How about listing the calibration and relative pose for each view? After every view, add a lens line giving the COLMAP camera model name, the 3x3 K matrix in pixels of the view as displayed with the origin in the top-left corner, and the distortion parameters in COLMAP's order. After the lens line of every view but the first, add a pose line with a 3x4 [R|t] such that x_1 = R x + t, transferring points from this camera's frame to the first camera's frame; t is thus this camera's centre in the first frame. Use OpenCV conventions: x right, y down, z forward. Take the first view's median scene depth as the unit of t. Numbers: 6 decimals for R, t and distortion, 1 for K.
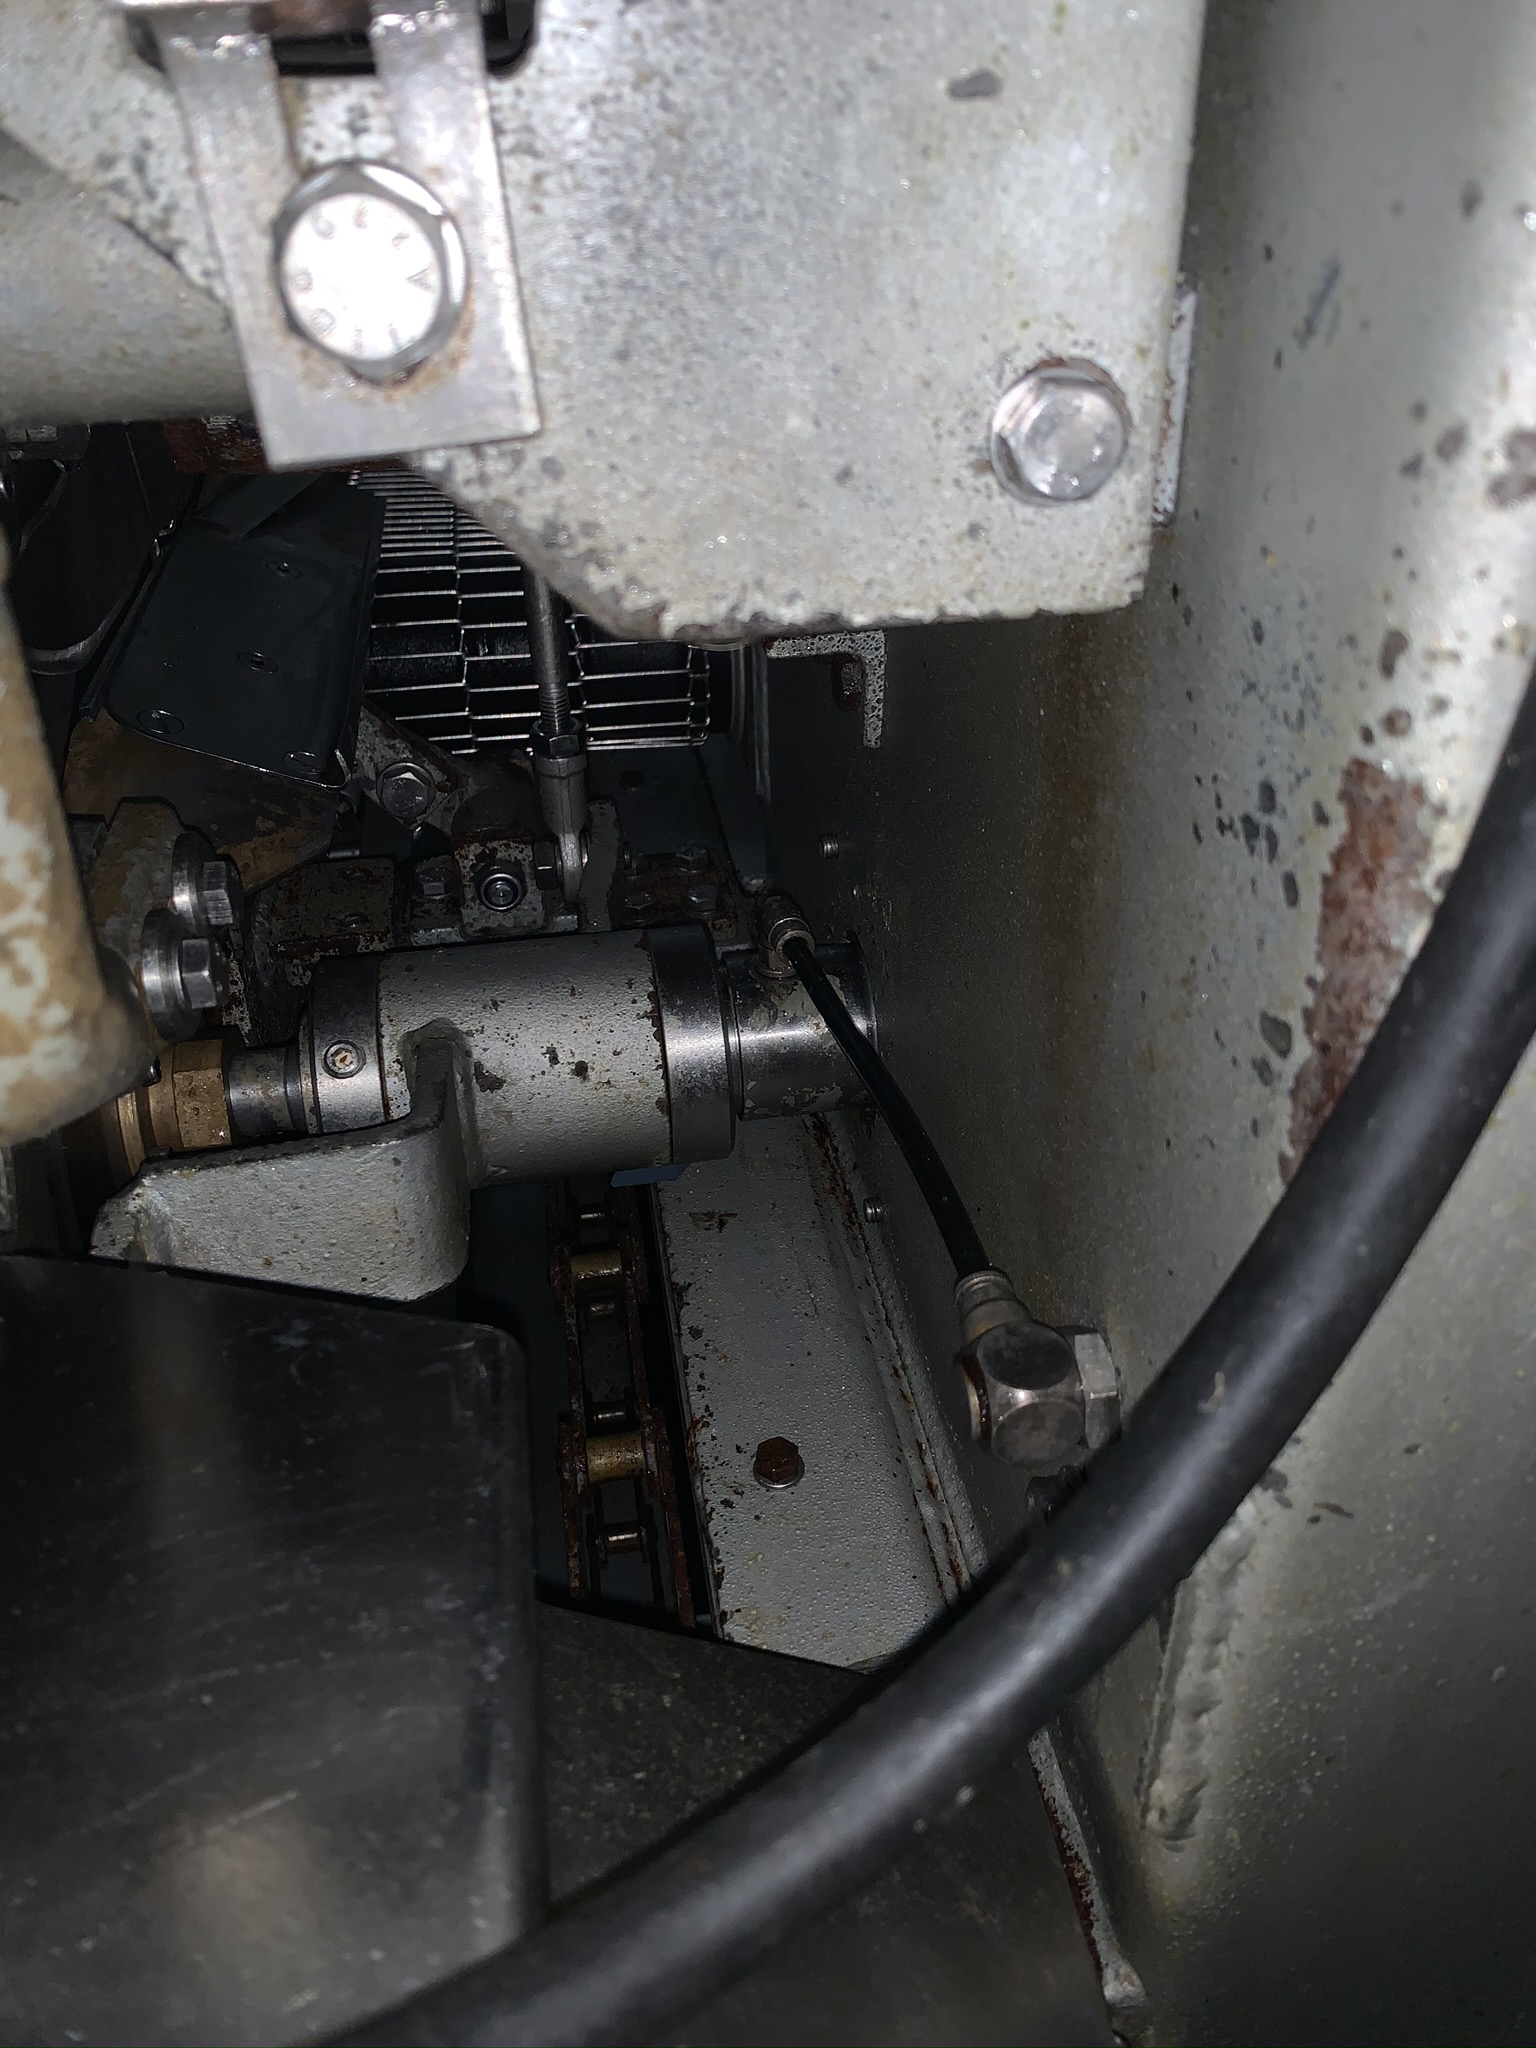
lens RADIAL K [[1606.6, 0, 767.9], [0, 1606.6, 988.9], [0, 0, 1]] dist [0.024615, -0.008694]
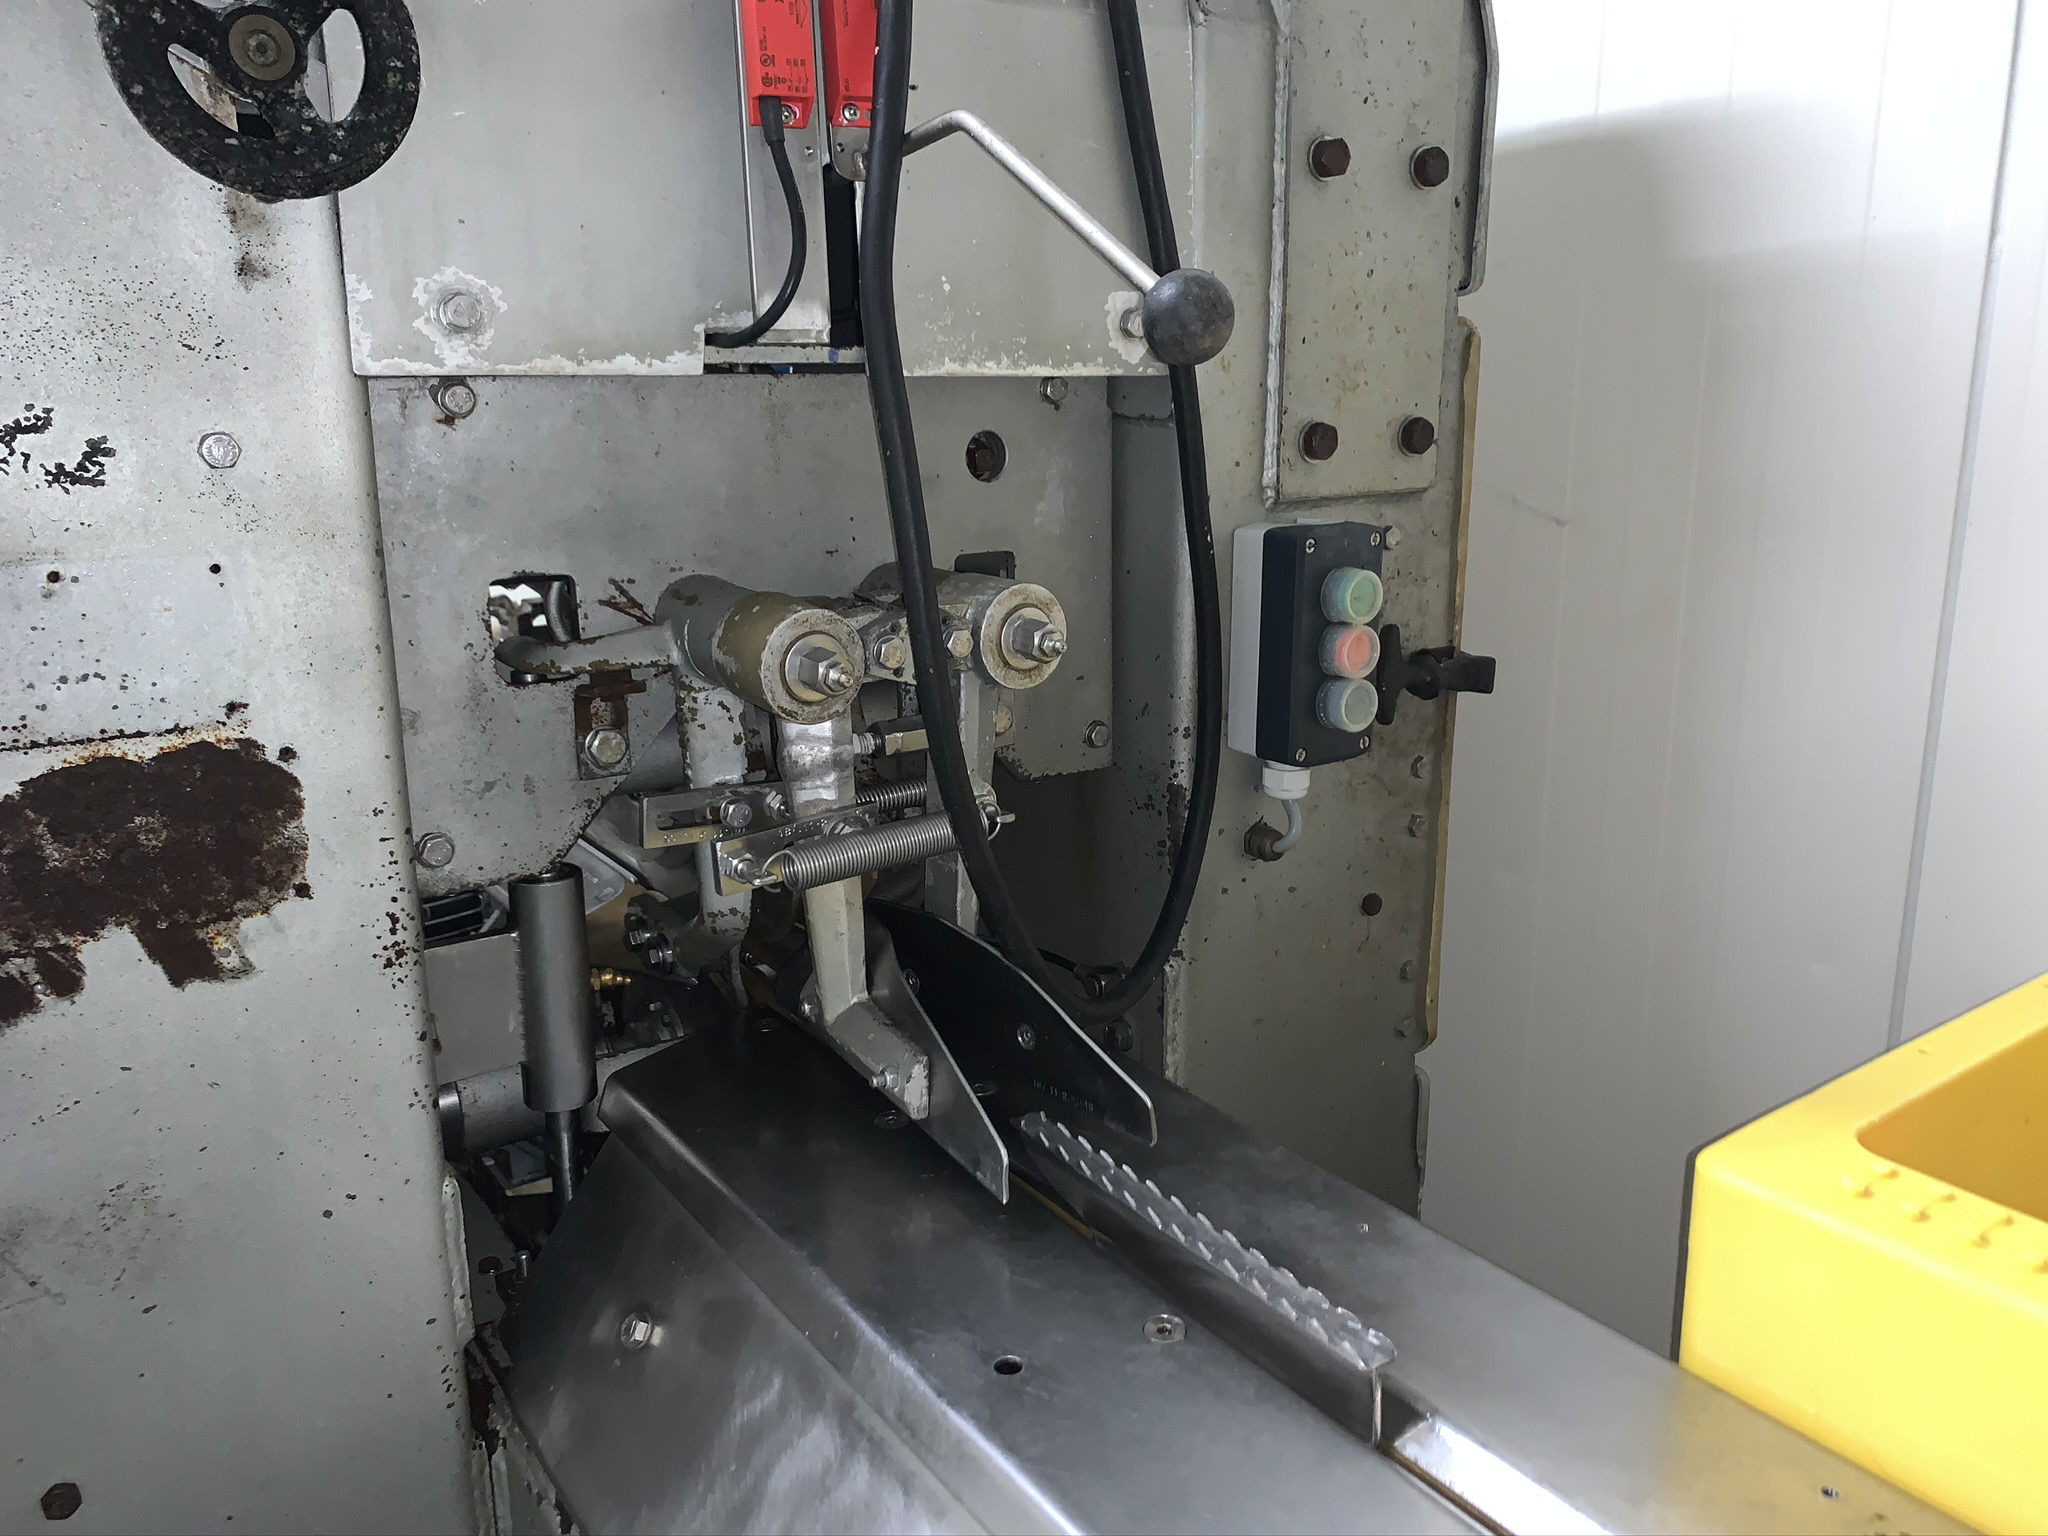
lens RADIAL K [[1551.2, 0, 1024.2], [0, 1551.2, 734.9], [0, 0, 1]] dist [0.006198, -0.000803]
pose [[0.901635, -0.092722, 0.422441, -1.917994], [0.225234, 0.934510, -0.275610, 0.874011], [-0.369220, 0.343648, 0.863471, -2.878055]]
